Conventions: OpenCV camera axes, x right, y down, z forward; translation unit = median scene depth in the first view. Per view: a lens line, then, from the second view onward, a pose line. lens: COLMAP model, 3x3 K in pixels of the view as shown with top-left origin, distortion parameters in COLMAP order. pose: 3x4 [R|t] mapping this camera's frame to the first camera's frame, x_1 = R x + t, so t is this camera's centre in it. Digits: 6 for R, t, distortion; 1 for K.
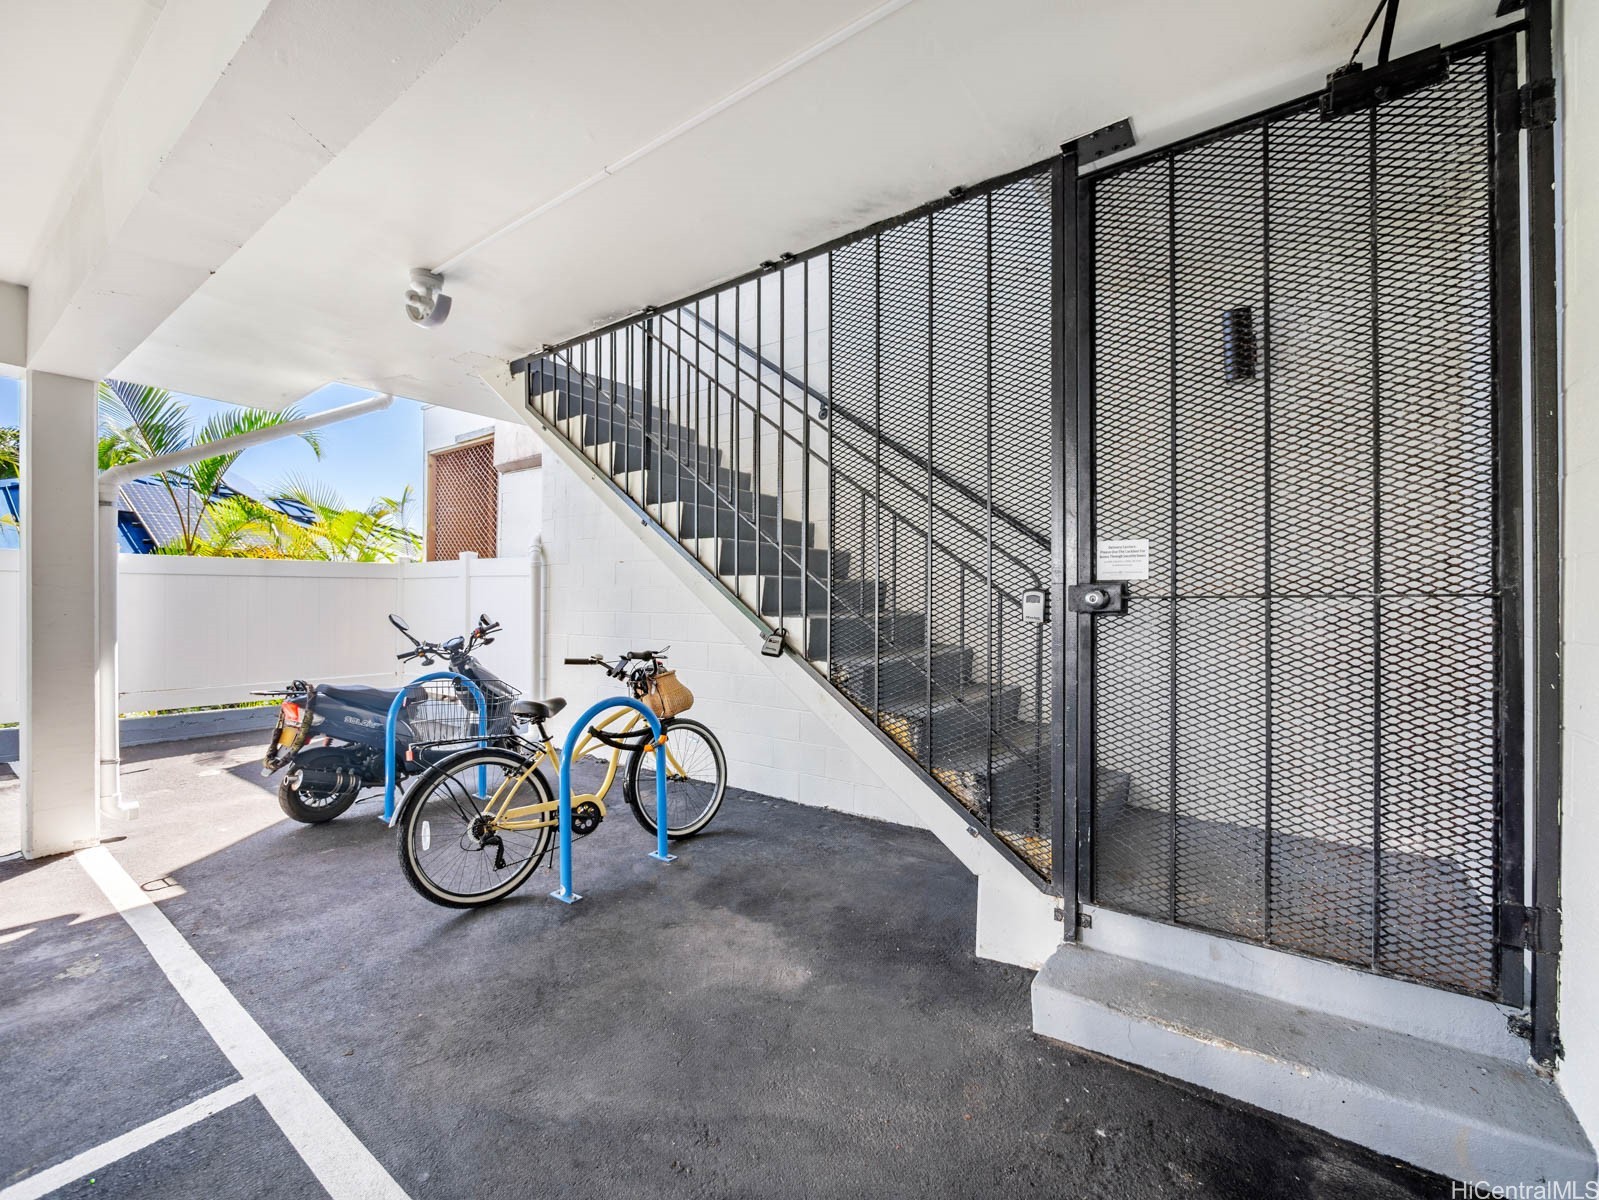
lens RADIAL K [[680.6, 0, 795.2], [0, 680.6, 600.1], [0, 0, 1]] dist [-0.004121, -0.000170]
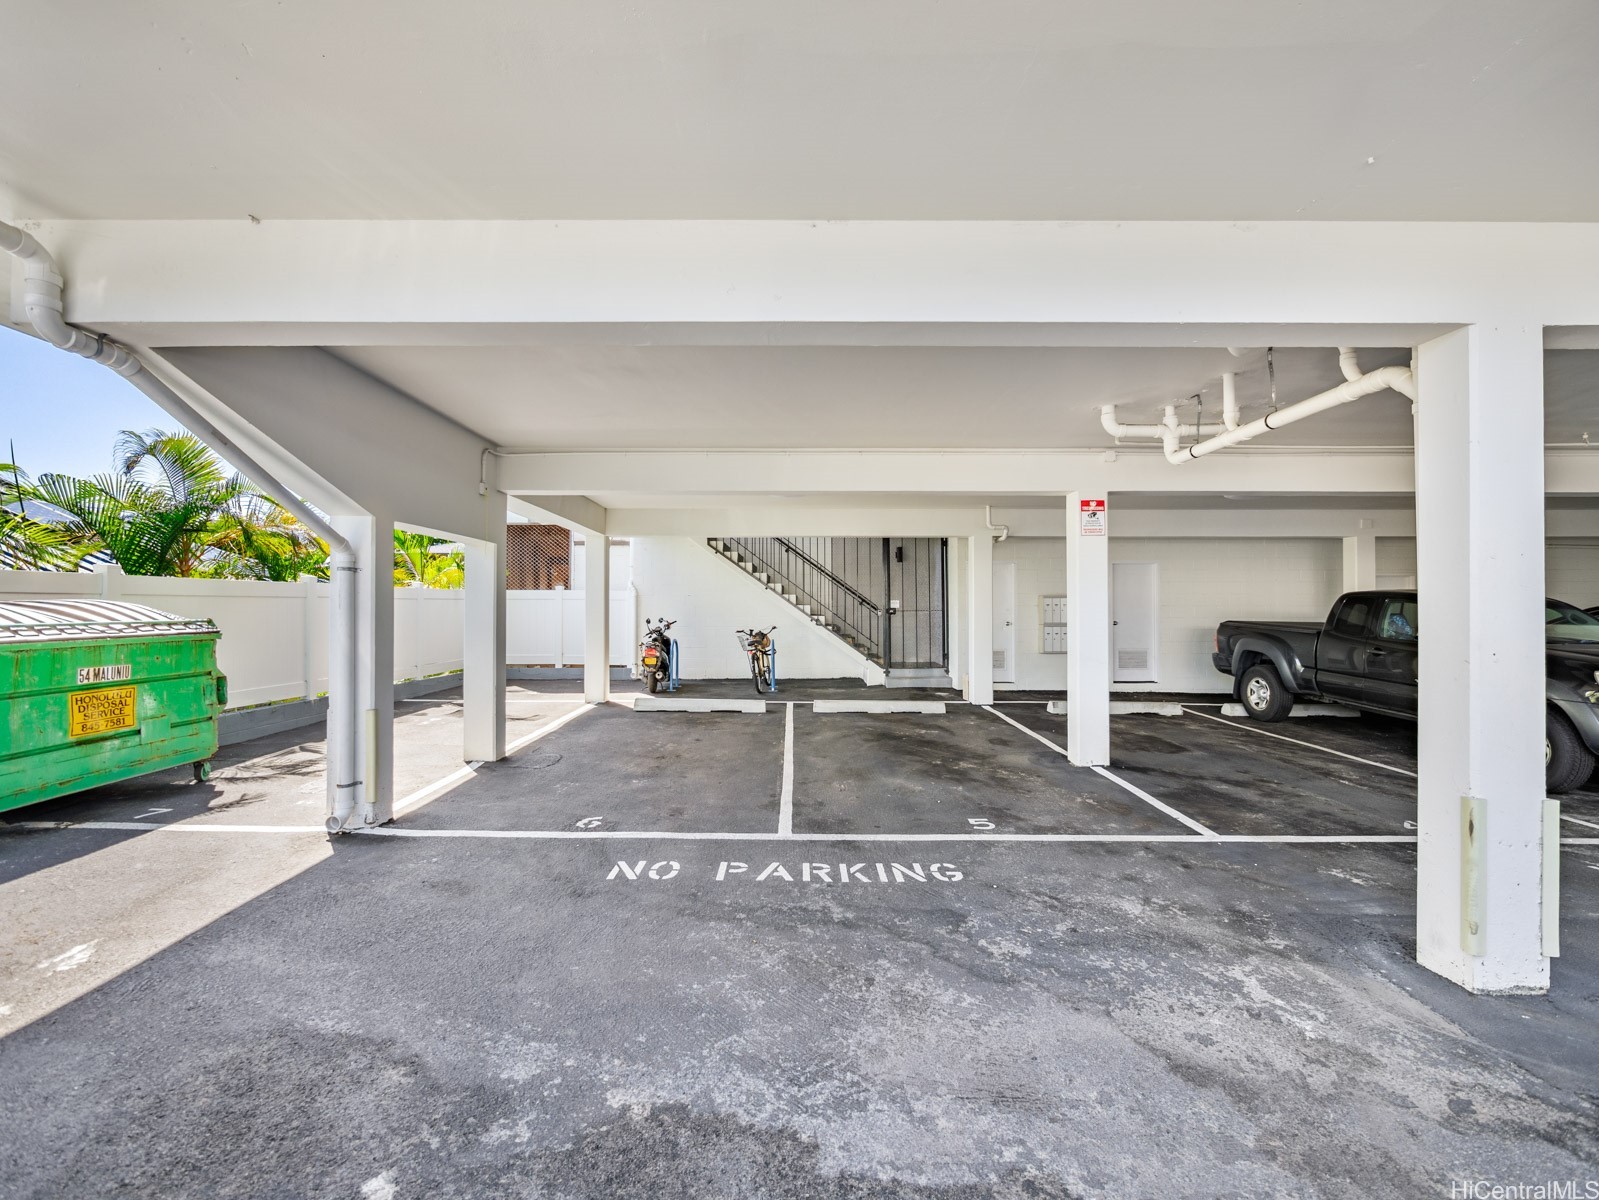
lens RADIAL K [[680.6, 0, 795.2], [0, 680.6, 600.1], [0, 0, 1]] dist [-0.004121, -0.000170]
pose [[0.809740, 0.004592, 0.586771, -3.429648], [0.000472, 0.999964, -0.008477, -0.047857], [-0.586788, 0.007141, 0.809709, -3.014811]]
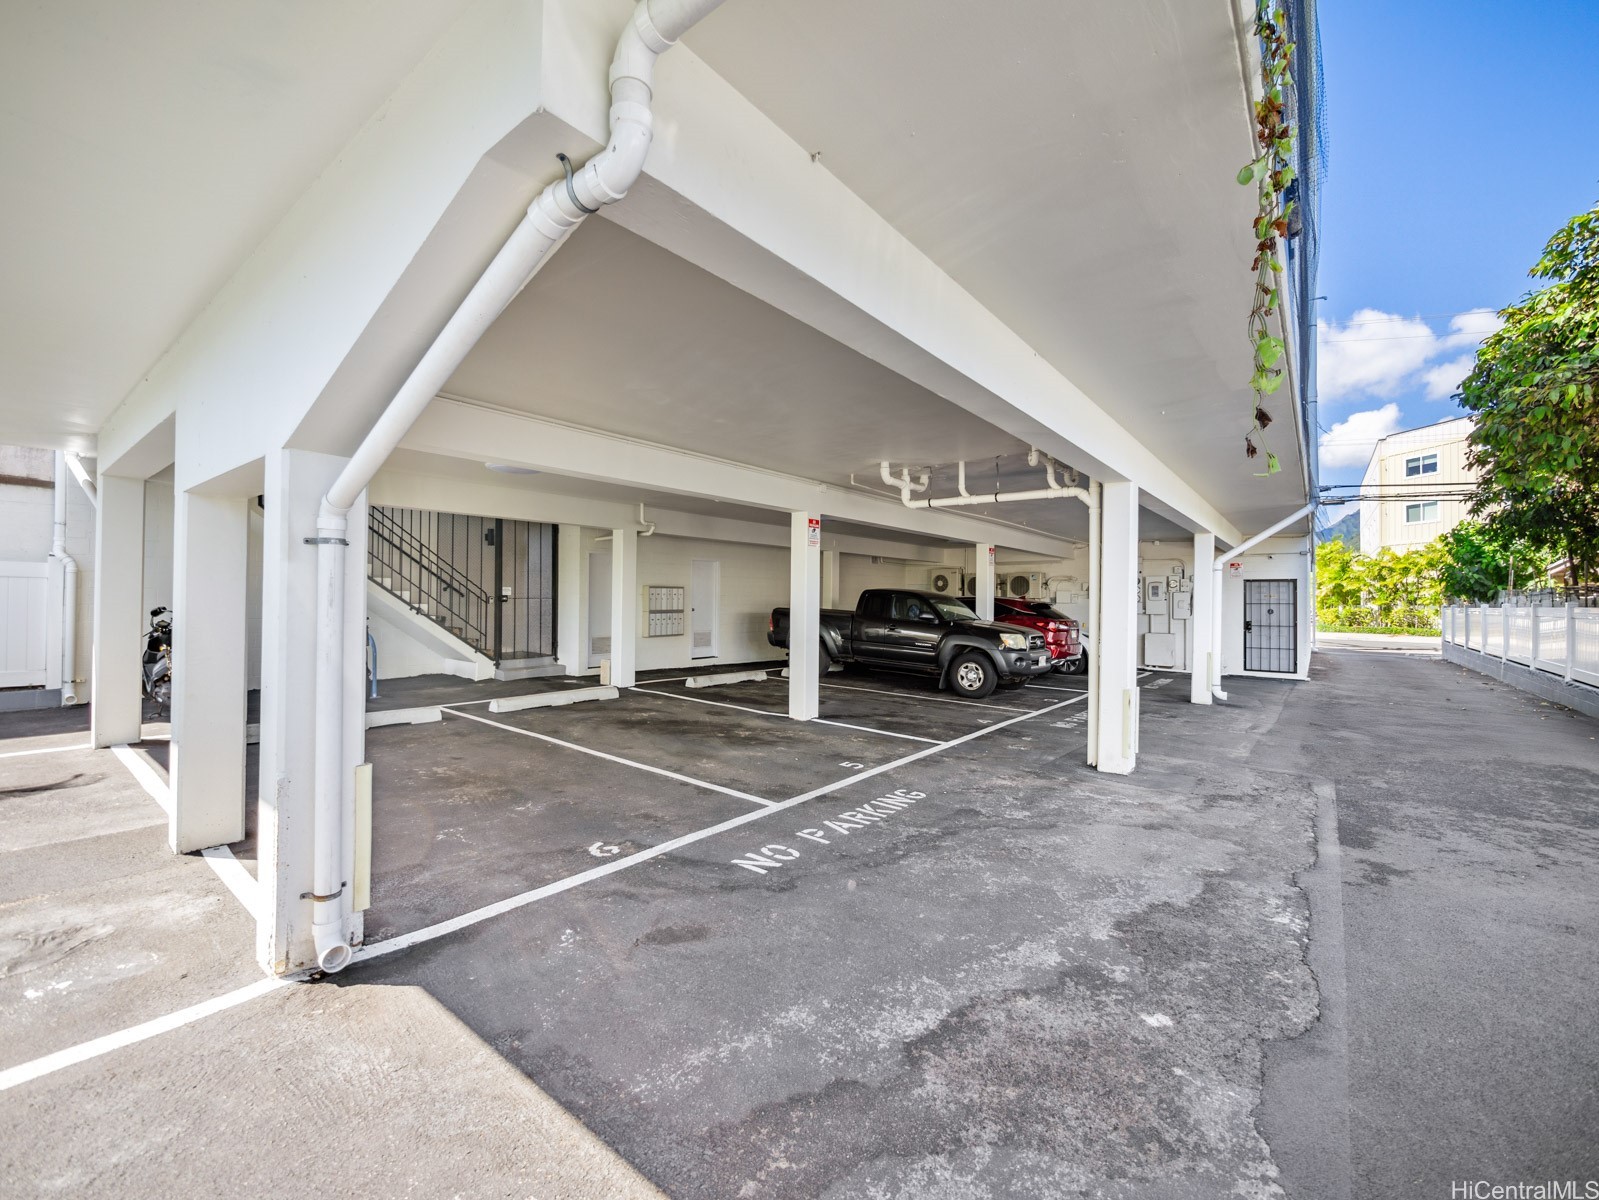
lens RADIAL K [[680.6, 0, 795.2], [0, 680.6, 600.1], [0, 0, 1]] dist [-0.004121, -0.000170]
pose [[0.023211, -0.008802, 0.999692, -4.631297], [-0.016881, 0.999815, 0.009195, -0.076335], [-0.999588, -0.017089, 0.023059, -1.309943]]
